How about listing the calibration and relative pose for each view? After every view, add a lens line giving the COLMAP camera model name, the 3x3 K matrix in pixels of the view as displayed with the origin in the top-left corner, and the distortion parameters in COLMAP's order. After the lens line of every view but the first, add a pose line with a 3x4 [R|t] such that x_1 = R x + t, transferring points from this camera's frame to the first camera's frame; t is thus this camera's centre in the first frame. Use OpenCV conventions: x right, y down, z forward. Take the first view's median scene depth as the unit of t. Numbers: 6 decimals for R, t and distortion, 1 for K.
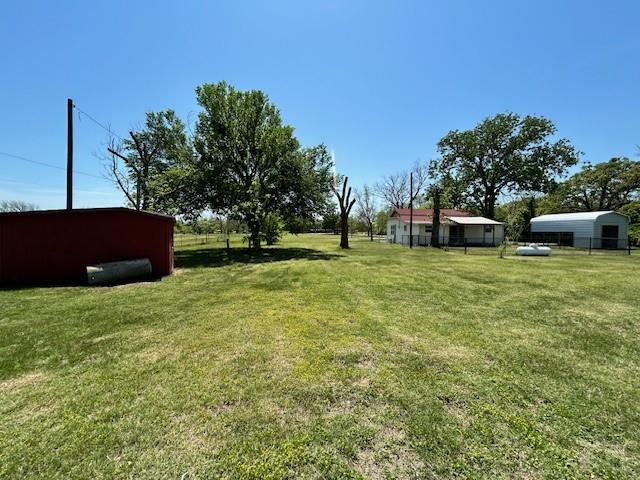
lens RADIAL K [[258.7, 0, 317.4], [0, 258.7, 239.3], [0, 0, 1]] dist [-0.003589, 0.000924]
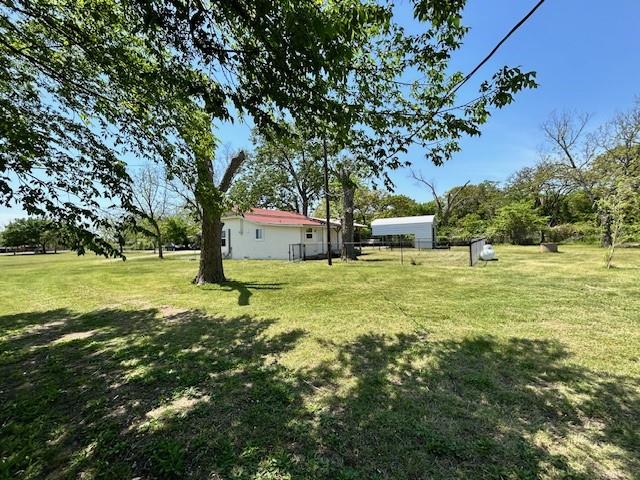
lens RADIAL K [[258.7, 0, 318.5], [0, 258.7, 240.5], [0, 0, 1]] dist [-0.003589, 0.000924]
pose [[0.597448, -0.026317, 0.801475, -0.098007], [0.060737, 0.998075, -0.012503, -0.013901], [-0.799604, 0.056149, 0.597897, 0.668755]]
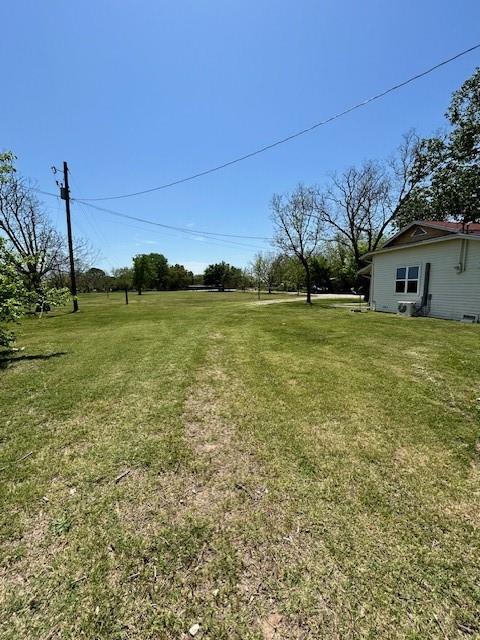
lens RADIAL K [[258.7, 0, 241.2], [0, 258.7, 321.3], [0, 0, 1]] dist [-0.003589, 0.000924]
pose [[0.985647, -0.038601, 0.164344, -0.010899], [0.022218, 0.994701, 0.100385, -0.028021], [-0.167349, -0.095293, 0.981282, 1.006120]]
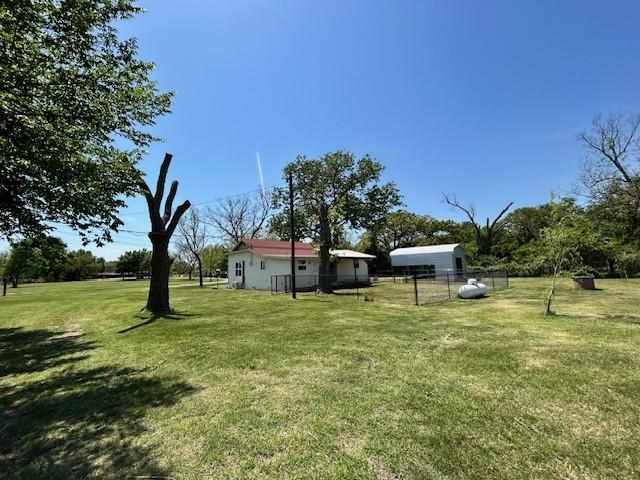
lens RADIAL K [[258.7, 0, 318.1], [0, 258.7, 239.9], [0, 0, 1]] dist [-0.003589, 0.000924]
pose [[0.783512, 0.041681, 0.619978, 0.041969], [0.054284, 0.989342, -0.135117, -0.013226], [-0.619001, 0.139520, 0.772898, 0.495274]]
